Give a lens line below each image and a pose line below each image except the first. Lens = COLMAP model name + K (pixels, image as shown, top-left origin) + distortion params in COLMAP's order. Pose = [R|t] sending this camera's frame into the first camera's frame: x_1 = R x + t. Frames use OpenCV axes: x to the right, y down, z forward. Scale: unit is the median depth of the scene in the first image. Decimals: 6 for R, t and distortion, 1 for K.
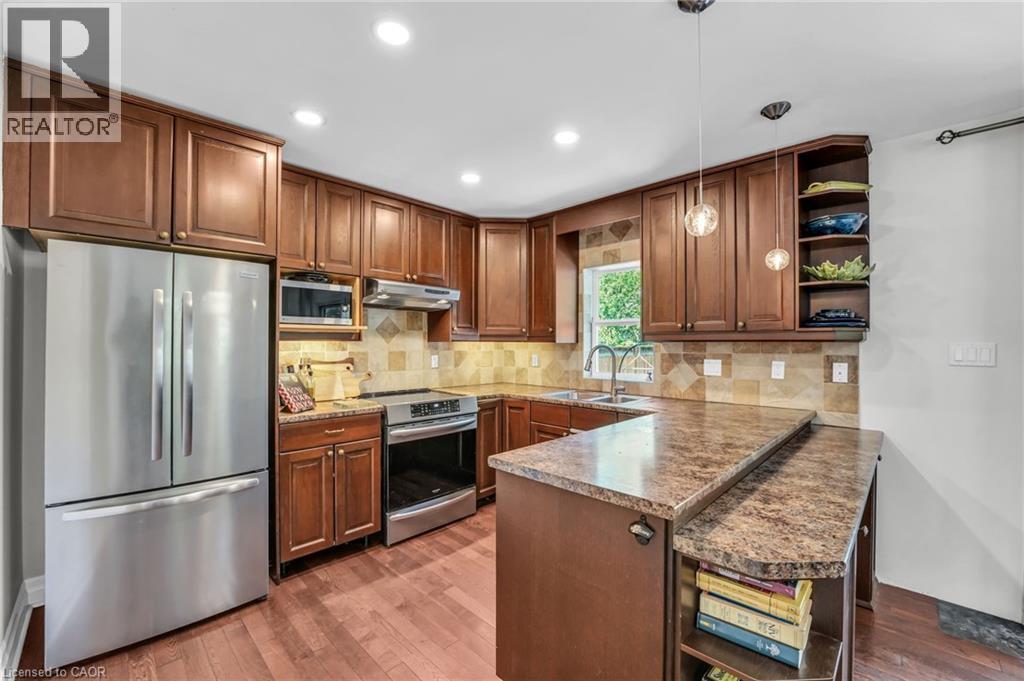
lens RADIAL K [[417.9, 0, 504.9], [0, 417.9, 342.5], [0, 0, 1]] dist [-0.029888, 0.001851]
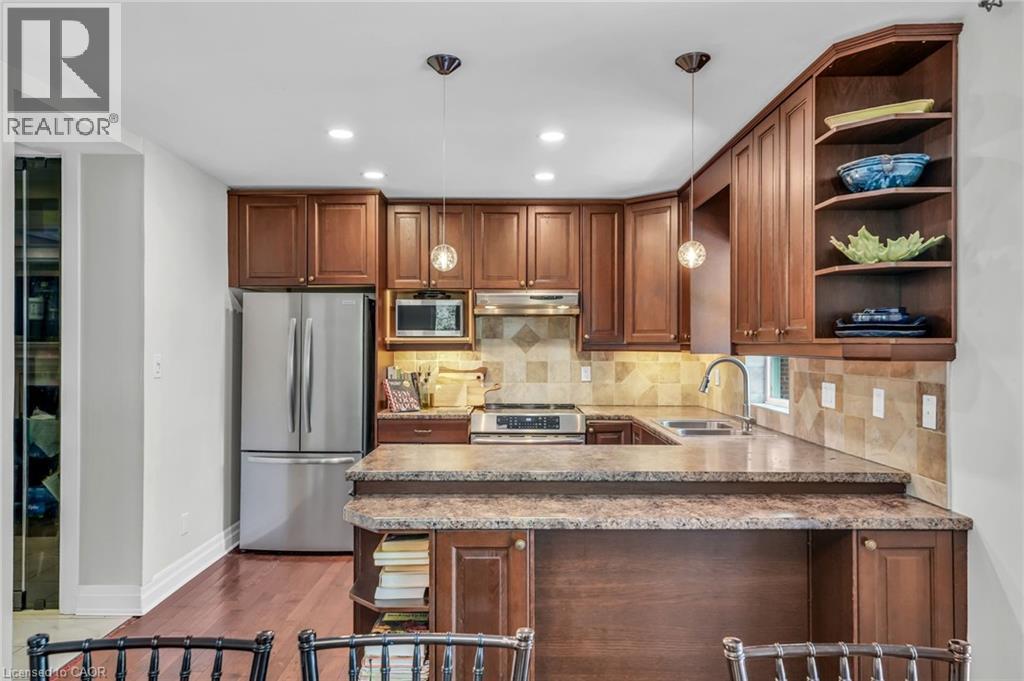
lens RADIAL K [[656.2, 0, 513.0], [0, 656.2, 345.2], [0, 0, 1]] dist [0.016774, 0.000225]
pose [[0.708677, -0.000793, -0.705532, 0.826990], [0.002802, 0.999995, 0.001690, -0.019948], [0.705527, -0.003175, 0.708676, -0.079625]]
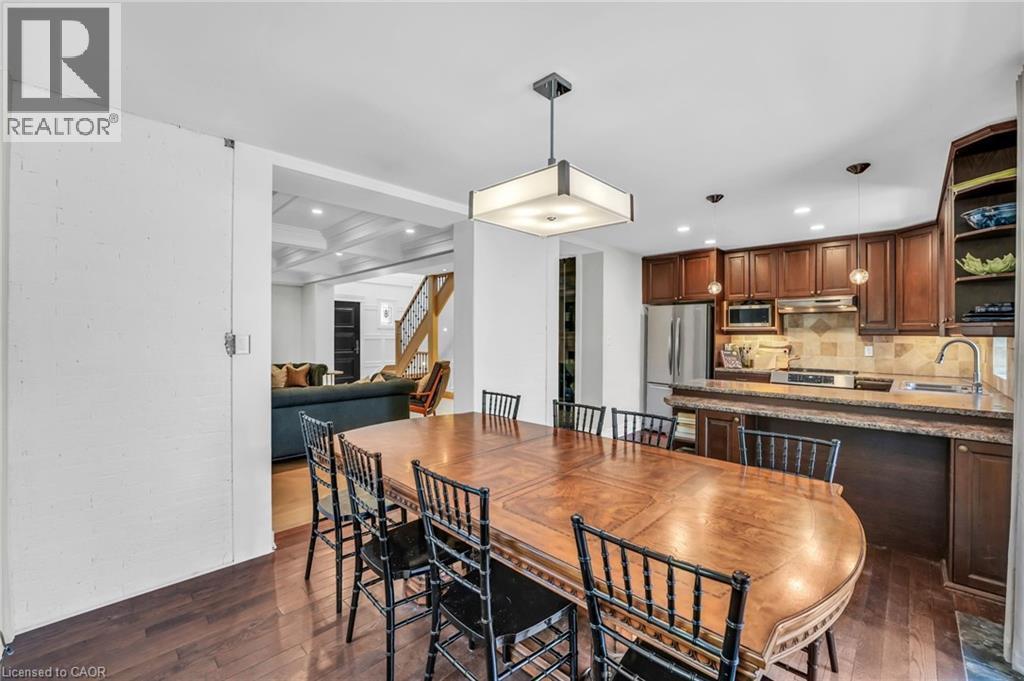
lens RADIAL K [[417.9, 0, 520.8], [0, 417.9, 337.6], [0, 0, 1]] dist [-0.029888, 0.001851]
pose [[0.025724, 0.005761, -0.999652, 1.267985], [-0.000295, 0.999983, 0.005755, -0.003374], [0.999669, 0.000147, 0.025725, -0.103285]]
